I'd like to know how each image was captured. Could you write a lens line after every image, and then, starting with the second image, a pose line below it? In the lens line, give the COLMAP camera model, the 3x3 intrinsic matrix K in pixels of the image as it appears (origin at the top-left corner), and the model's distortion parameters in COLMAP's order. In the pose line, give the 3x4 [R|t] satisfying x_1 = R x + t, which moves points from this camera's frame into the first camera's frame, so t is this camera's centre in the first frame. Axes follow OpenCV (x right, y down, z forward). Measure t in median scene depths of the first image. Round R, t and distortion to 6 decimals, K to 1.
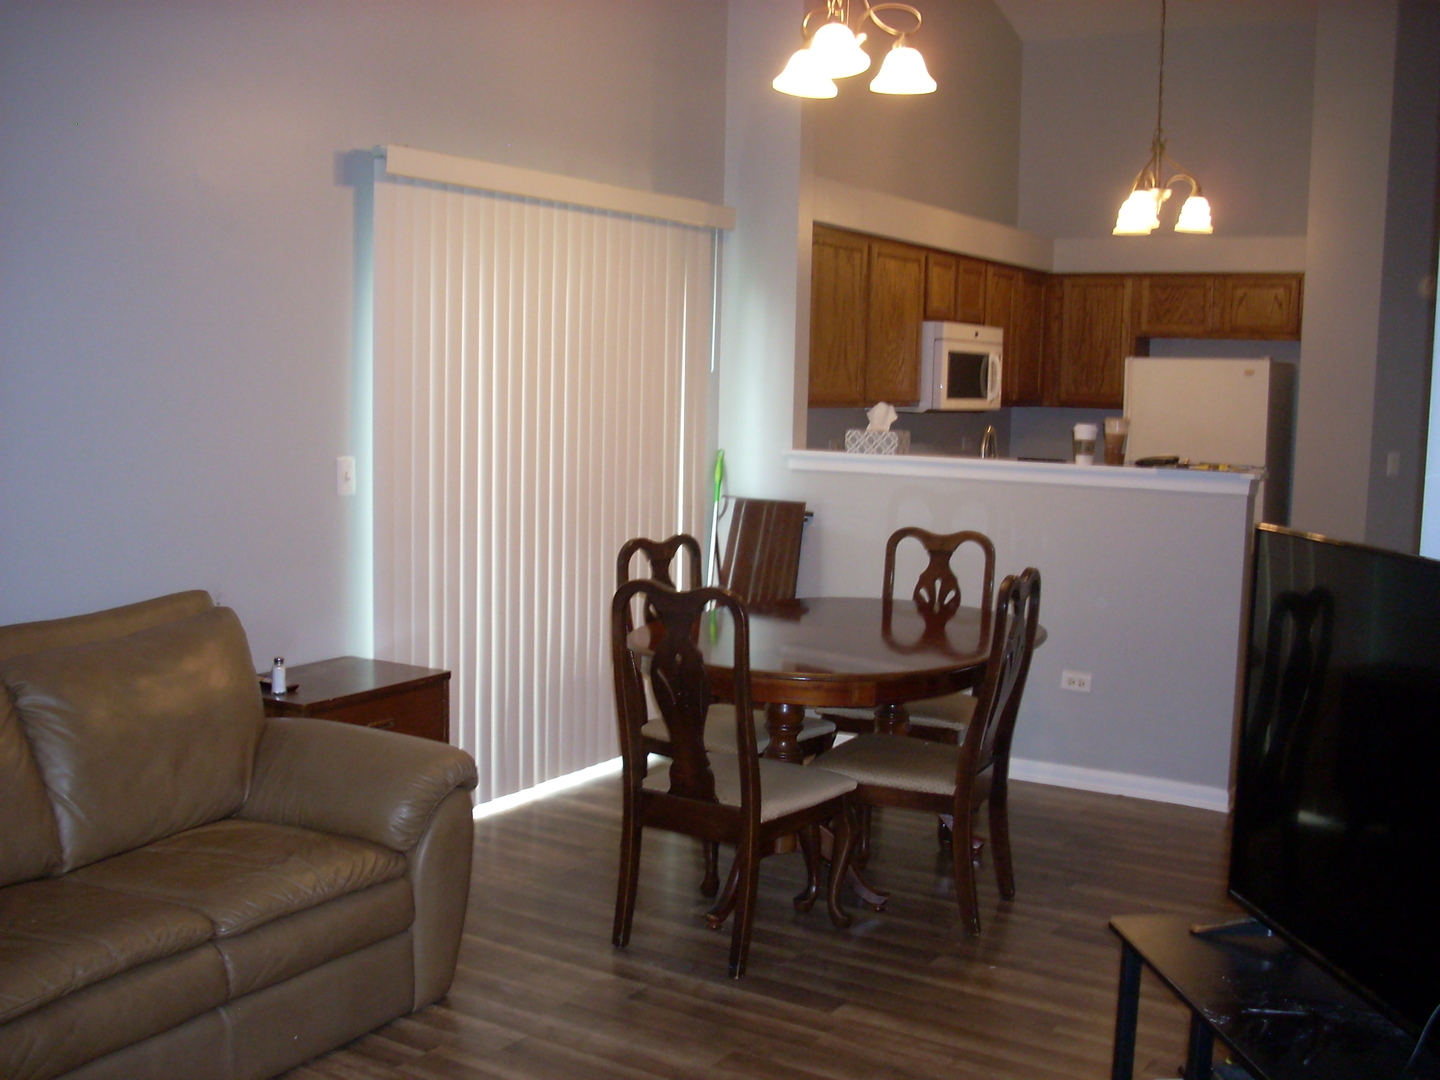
lens RADIAL K [[1555.7, 0, 720.0], [0, 1555.7, 540.0], [0, 0, 1]] dist [-0.158326, 0.081305]
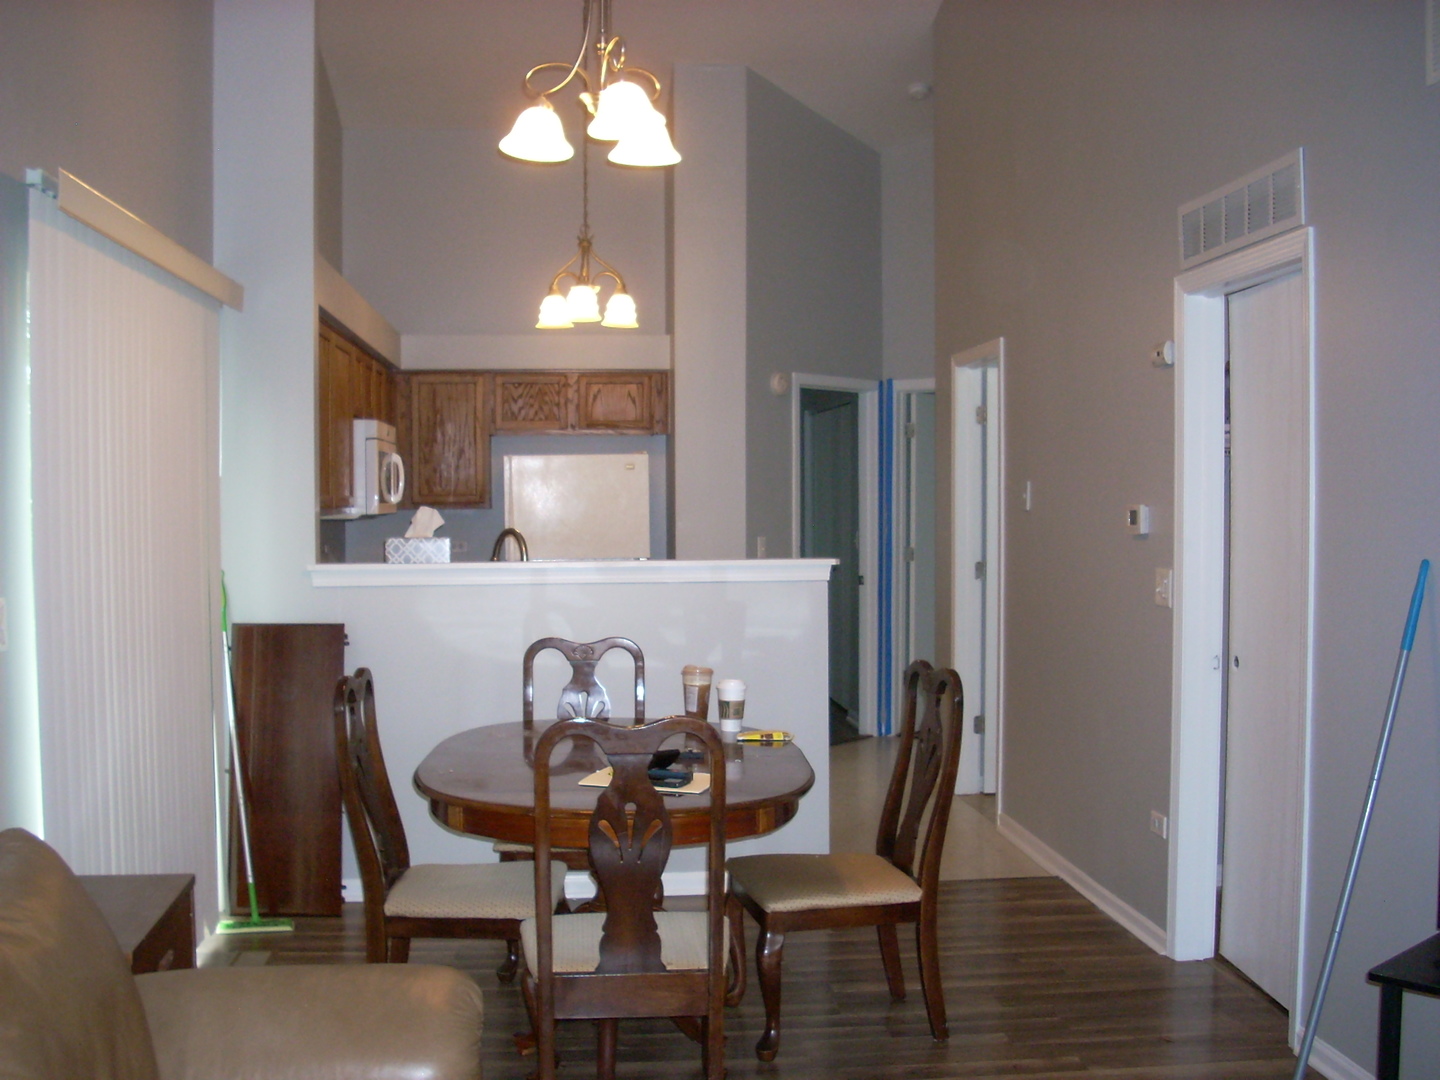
lens RADIAL K [[1555.7, 0, 720.0], [0, 1555.7, 540.0], [0, 0, 1]] dist [-0.158326, 0.081305]
pose [[0.811792, -0.042665, 0.582385, -0.222894], [0.081897, 0.995789, -0.041207, -0.013948], [-0.578175, 0.081147, 0.811868, 0.131385]]
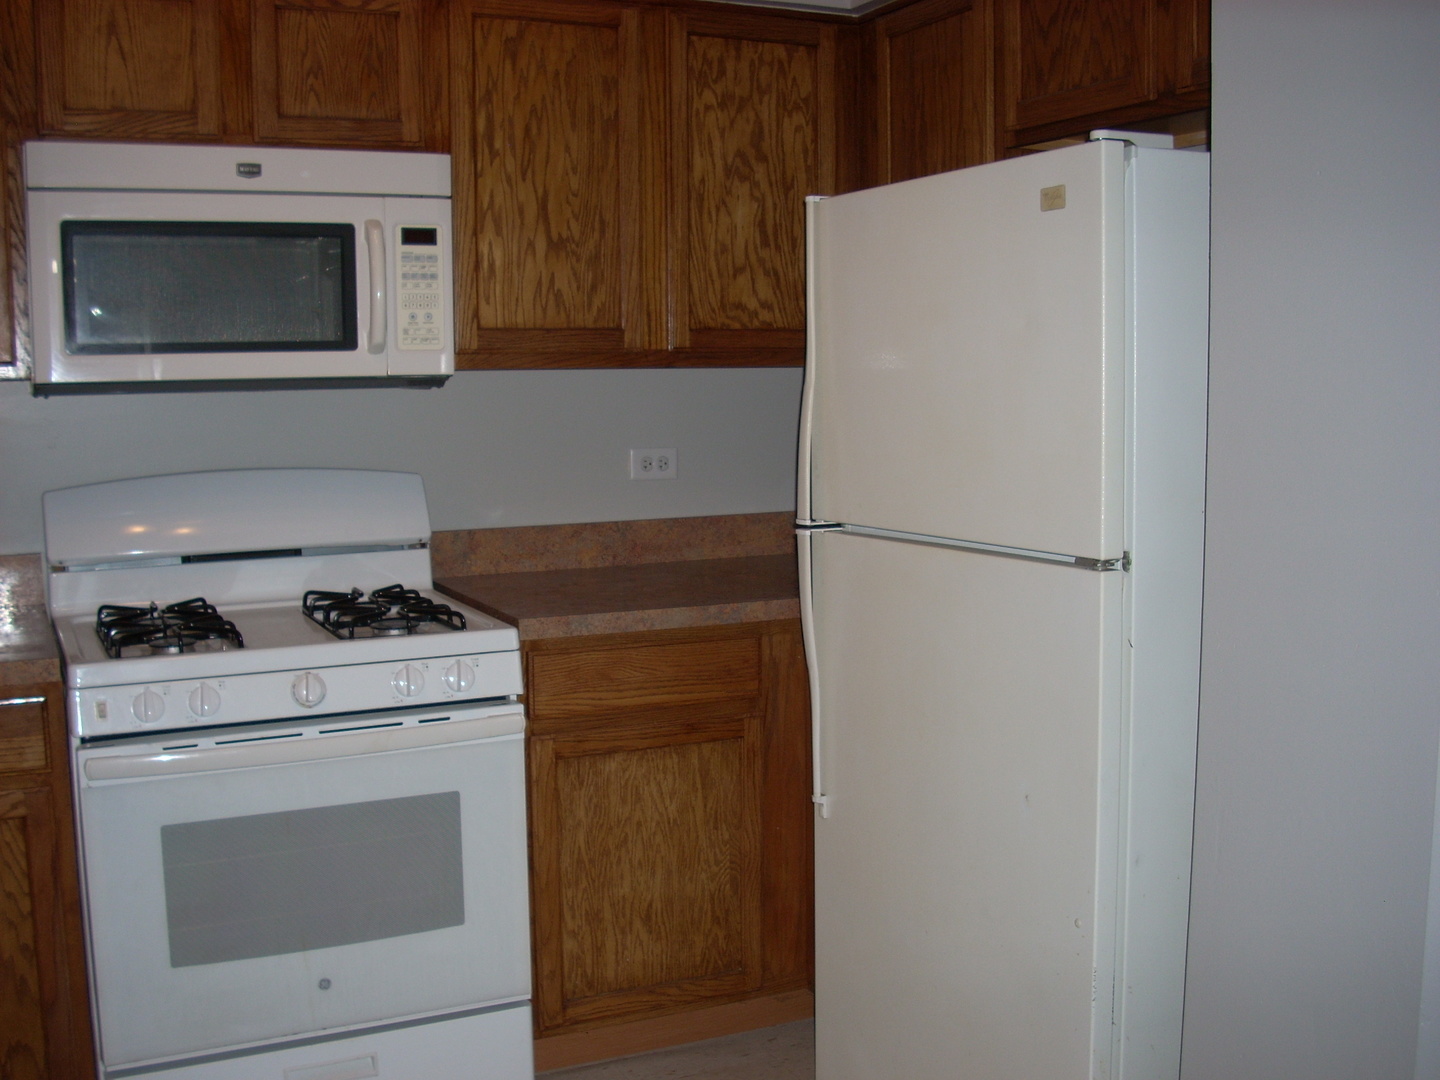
lens RADIAL K [[1555.7, 0, 720.0], [0, 1555.7, 540.0], [0, 0, 1]] dist [-0.158326, 0.081305]
pose [[0.832451, 0.024187, -0.553570, 0.480109], [-0.019960, 0.999707, 0.013665, -0.053604], [0.553739, -0.000326, 0.832690, 0.784923]]
